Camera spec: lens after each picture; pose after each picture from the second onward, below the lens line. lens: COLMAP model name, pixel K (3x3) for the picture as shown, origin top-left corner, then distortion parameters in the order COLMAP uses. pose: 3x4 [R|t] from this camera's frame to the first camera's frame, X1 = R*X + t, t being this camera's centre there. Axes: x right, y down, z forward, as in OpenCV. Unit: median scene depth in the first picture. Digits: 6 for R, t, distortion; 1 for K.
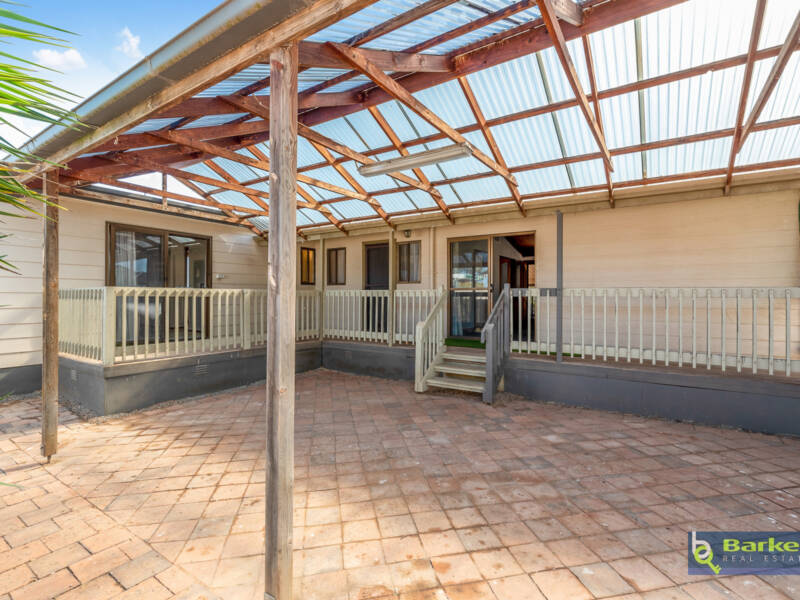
lens RADIAL K [[388.2, 0, 399.1], [0, 388.2, 293.5], [0, 0, 1]] dist [-0.000234, 0.011477]
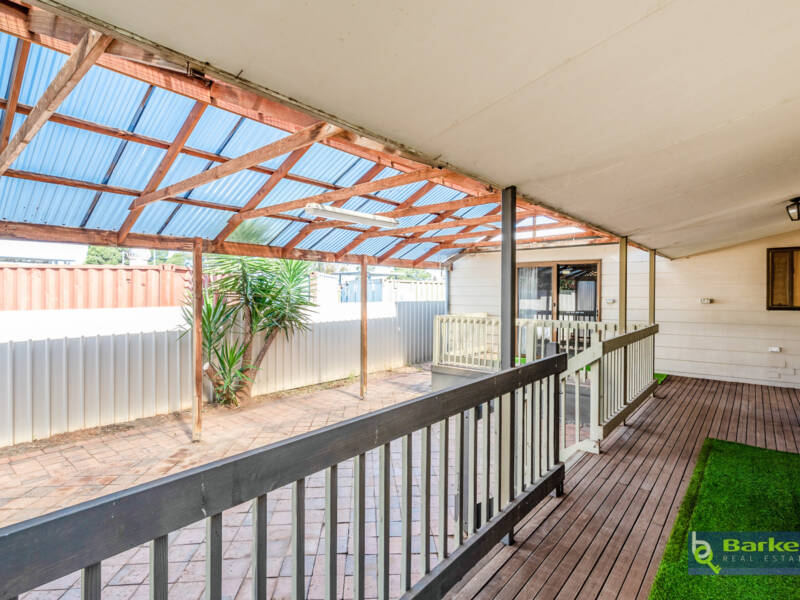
lens RADIAL K [[427.3, 0, 397.9], [0, 427.3, 289.5], [0, 0, 1]] dist [0.000509, -0.001445]
pose [[-0.109923, -0.009720, -0.993893, 1.427863], [-0.006926, 0.999935, -0.009013, -0.147981], [0.993916, 0.005893, -0.109983, 1.496617]]
